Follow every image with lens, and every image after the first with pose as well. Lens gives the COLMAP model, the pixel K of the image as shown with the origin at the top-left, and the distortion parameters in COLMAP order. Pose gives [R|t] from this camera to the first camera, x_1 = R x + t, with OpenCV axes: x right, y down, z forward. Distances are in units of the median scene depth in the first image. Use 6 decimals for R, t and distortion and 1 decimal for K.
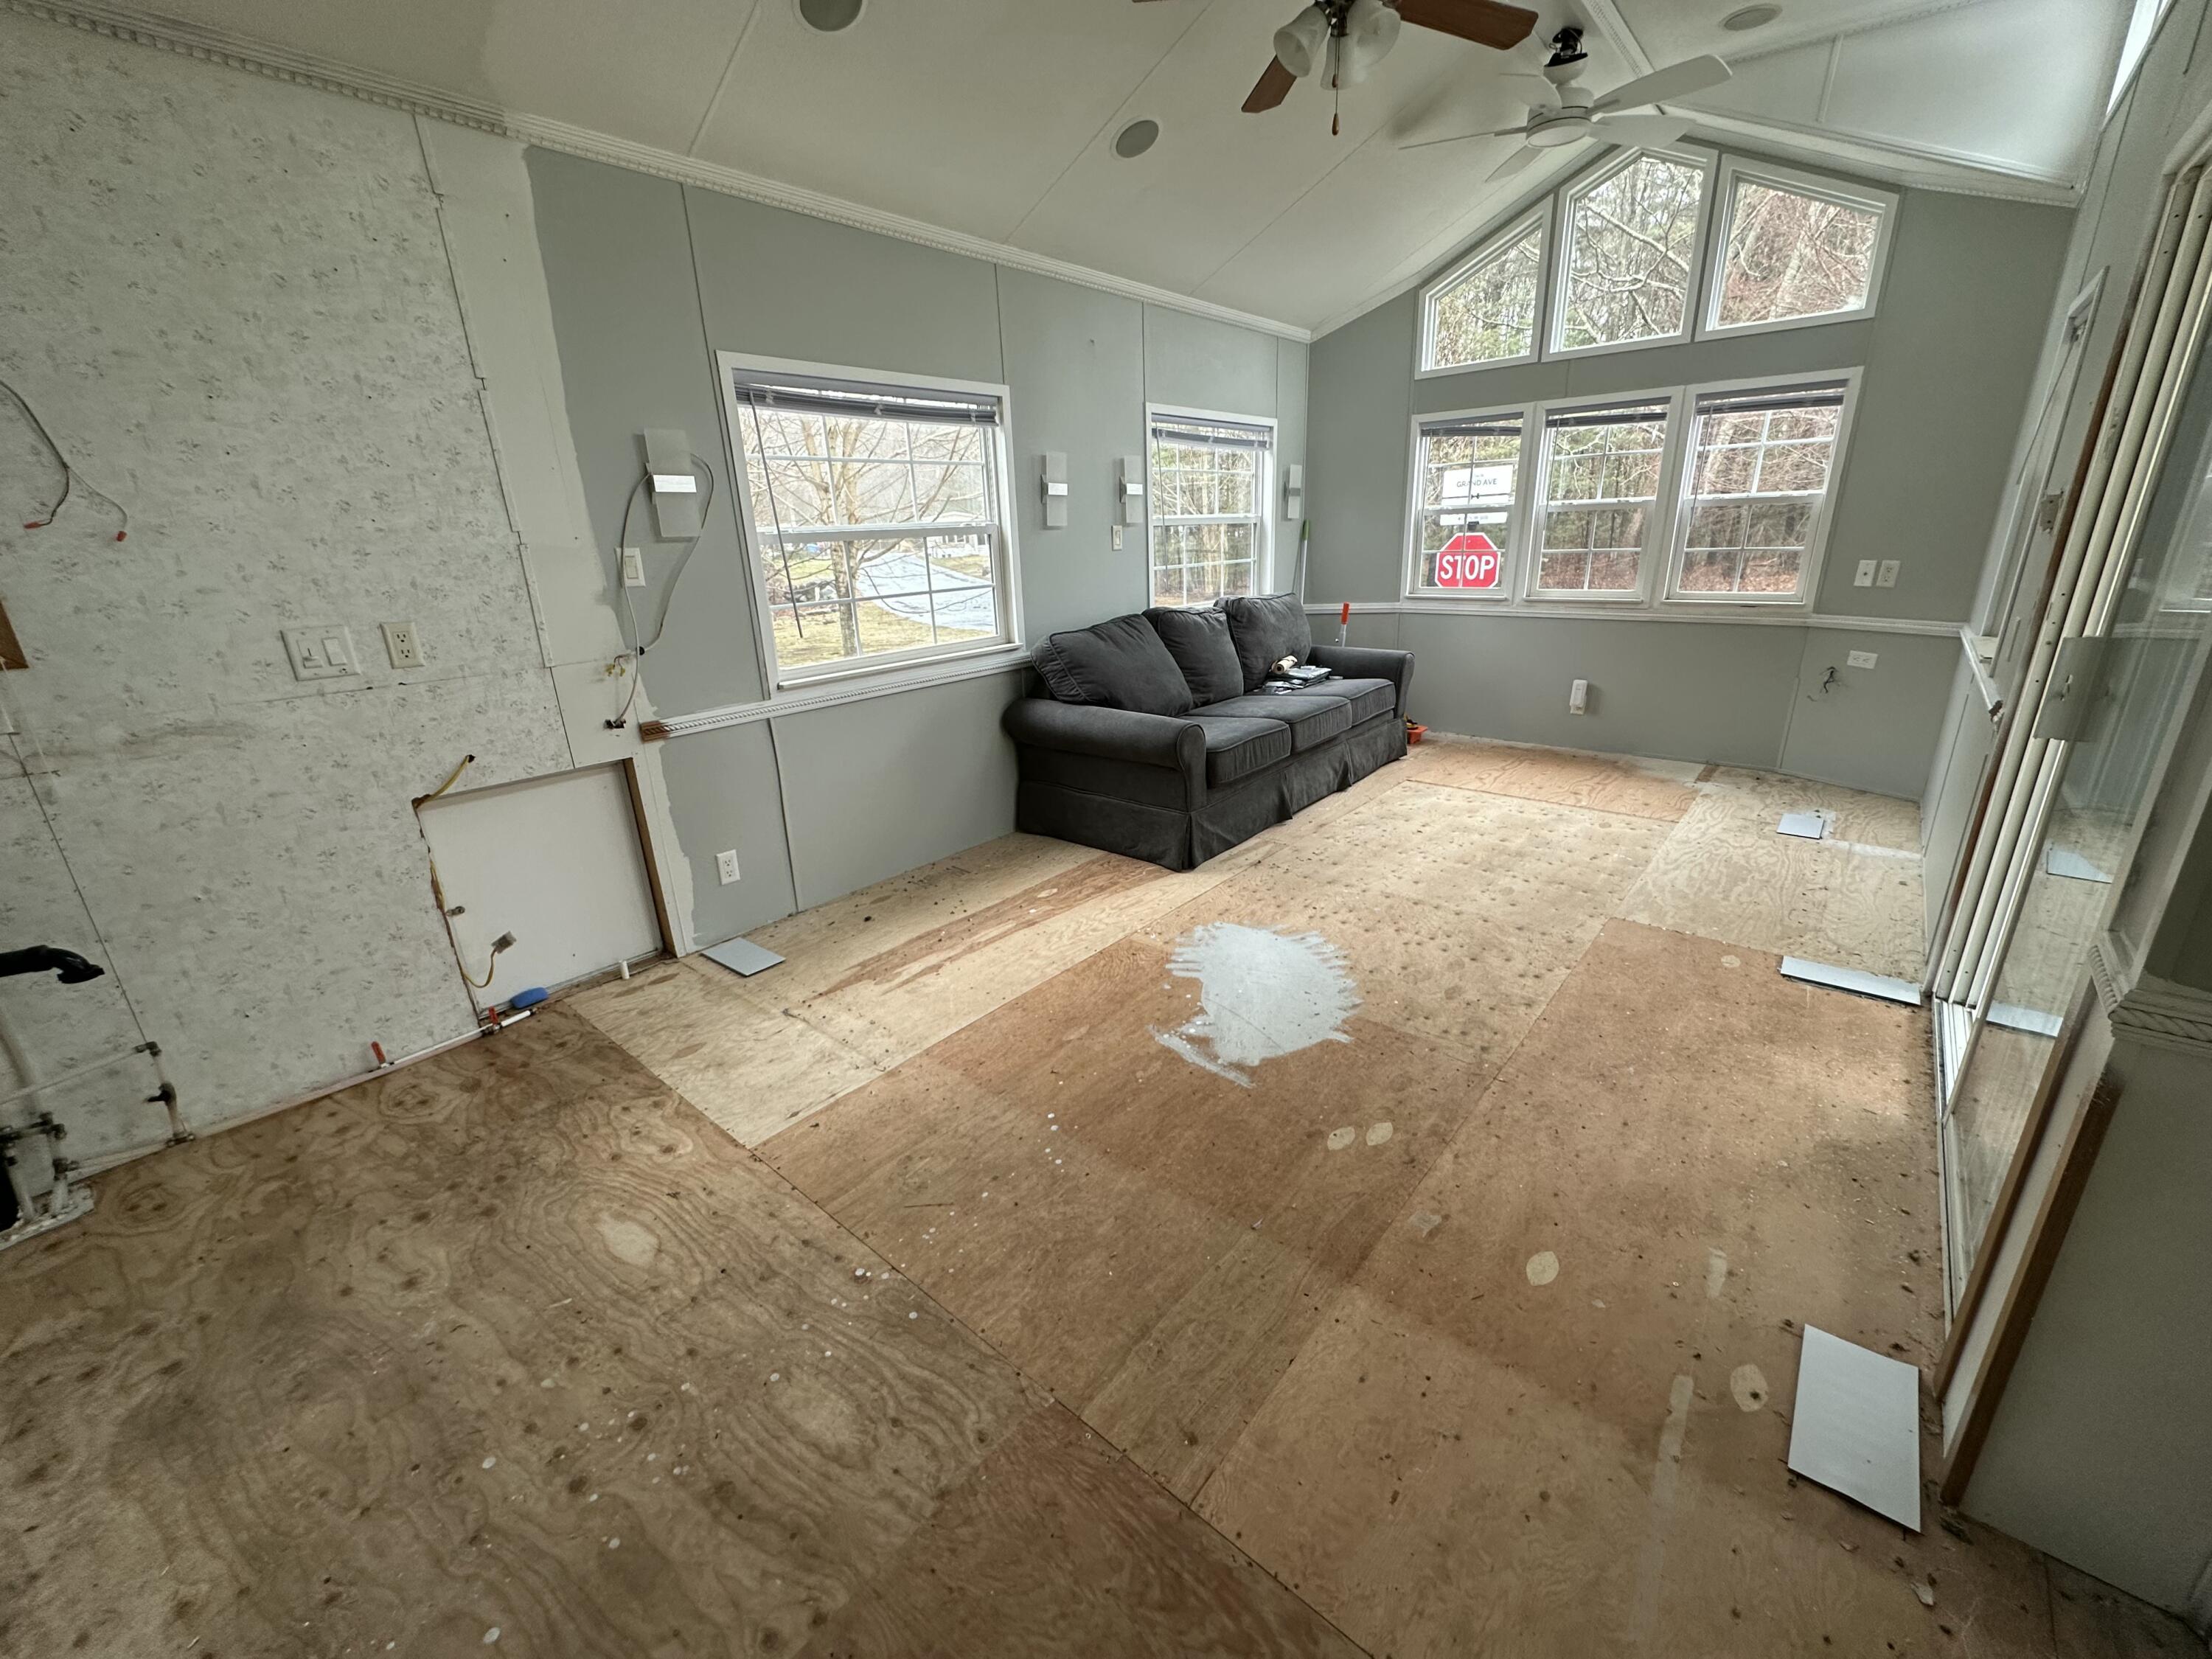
lens RADIAL K [[880.6, 0, 1109.3], [0, 880.6, 827.9], [0, 0, 1]] dist [-0.002970, 0.000507]
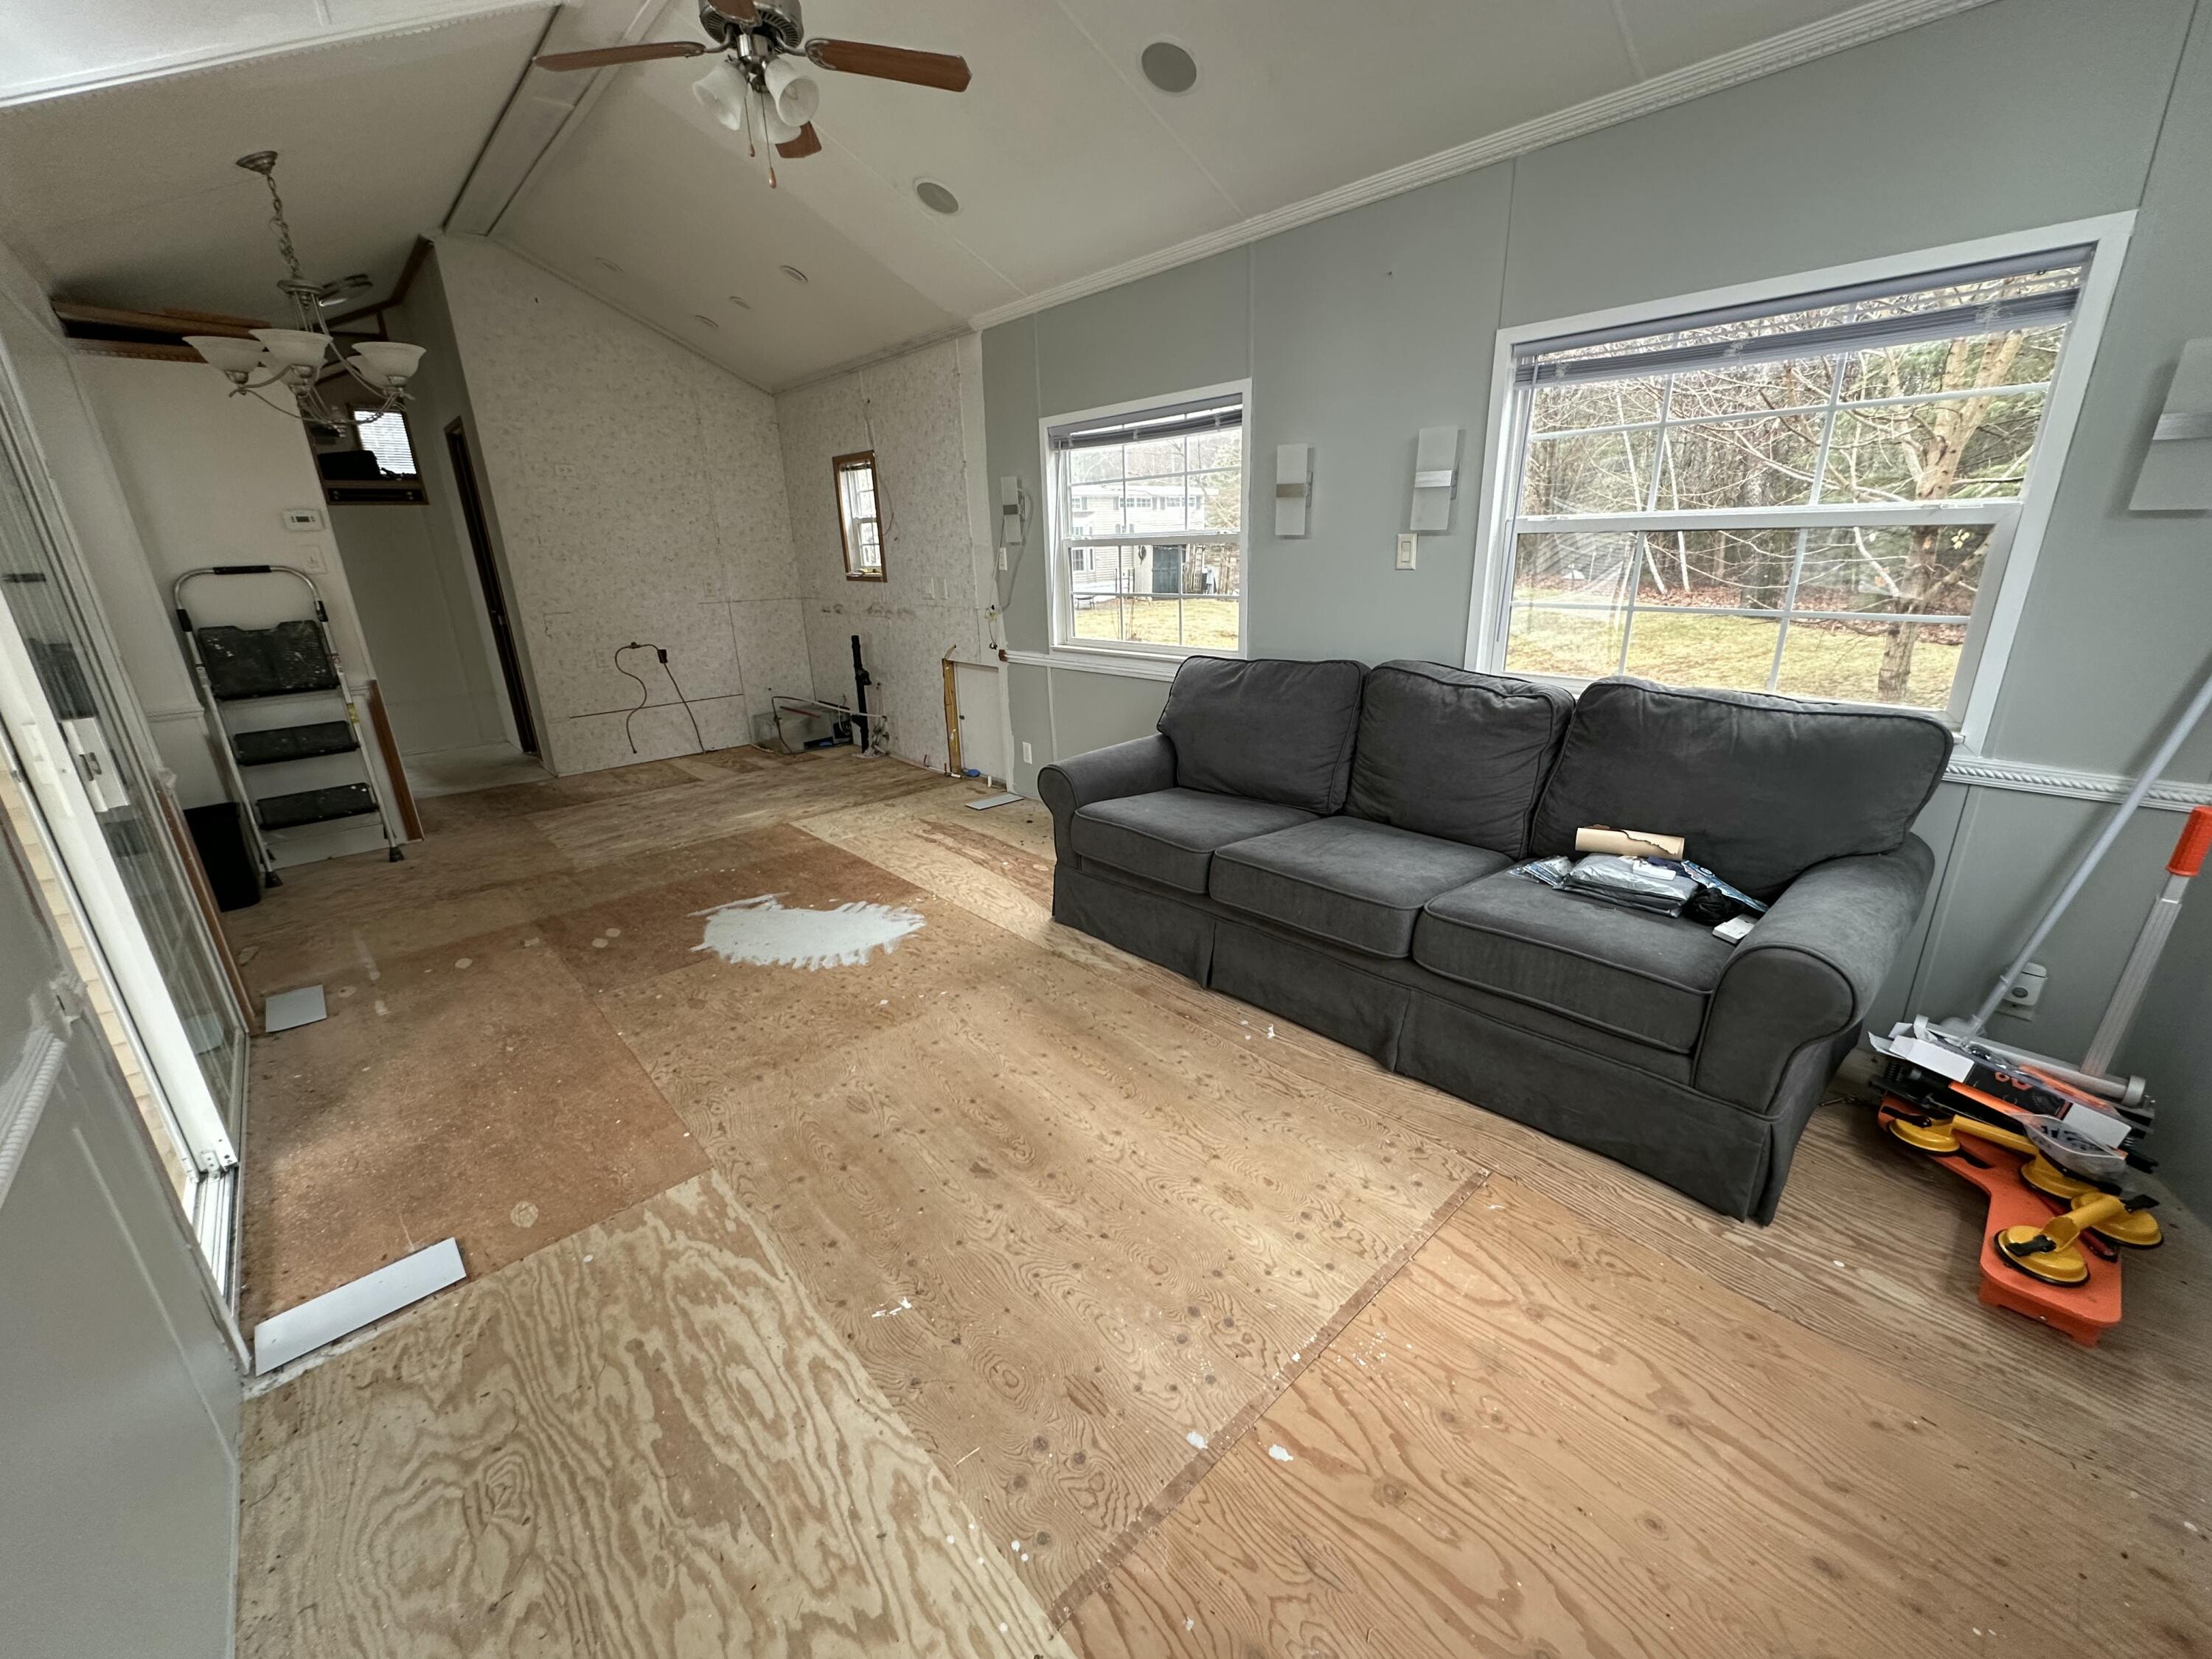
lens RADIAL K [[880.6, 0, 1105.7], [0, 880.6, 830.6], [0, 0, 1]] dist [-0.002970, 0.000507]
pose [[-0.123544, 0.351399, -0.928039, 1.059428], [-0.285905, 0.882943, 0.372385, -0.459410], [0.950261, 0.311336, -0.008616, 1.198484]]
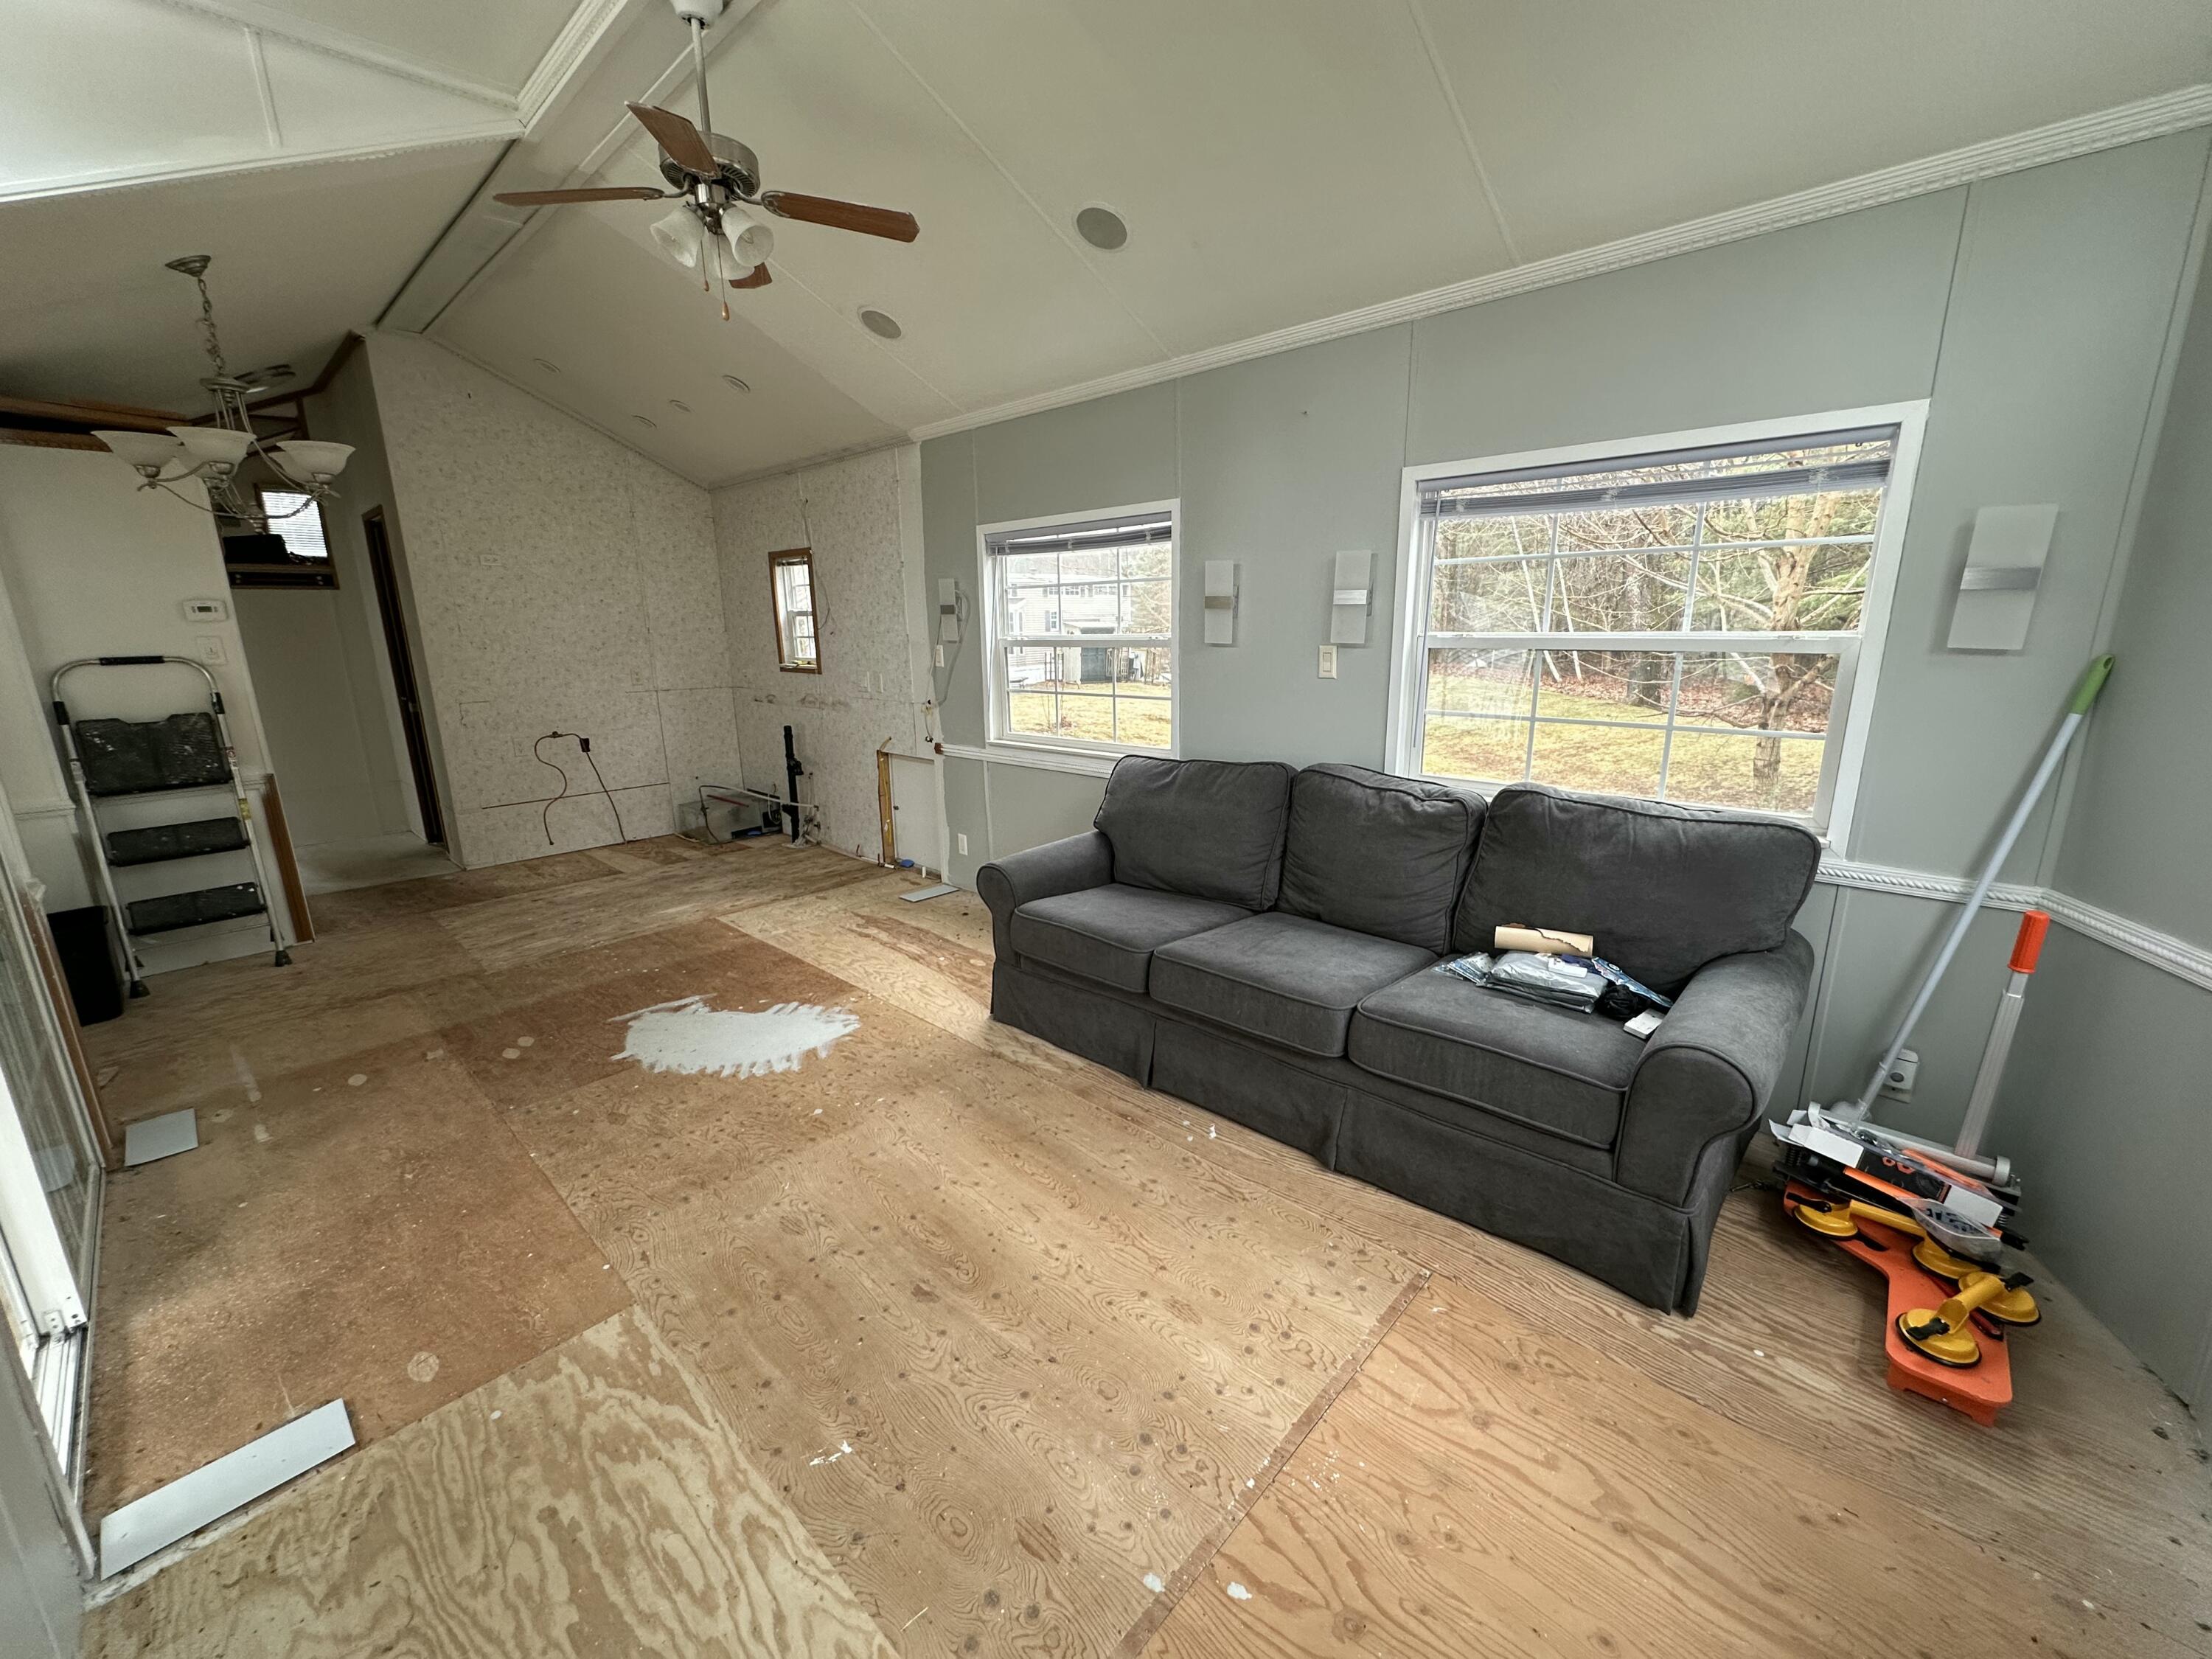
lens RADIAL K [[880.6, 0, 1106.4], [0, 880.6, 830.0], [0, 0, 1]] dist [-0.002970, 0.000507]
pose [[-0.044912, 0.268475, -0.962239, 1.067058], [-0.305269, 0.913450, 0.269111, -0.482862], [0.951206, 0.305829, 0.040932, 1.180973]]
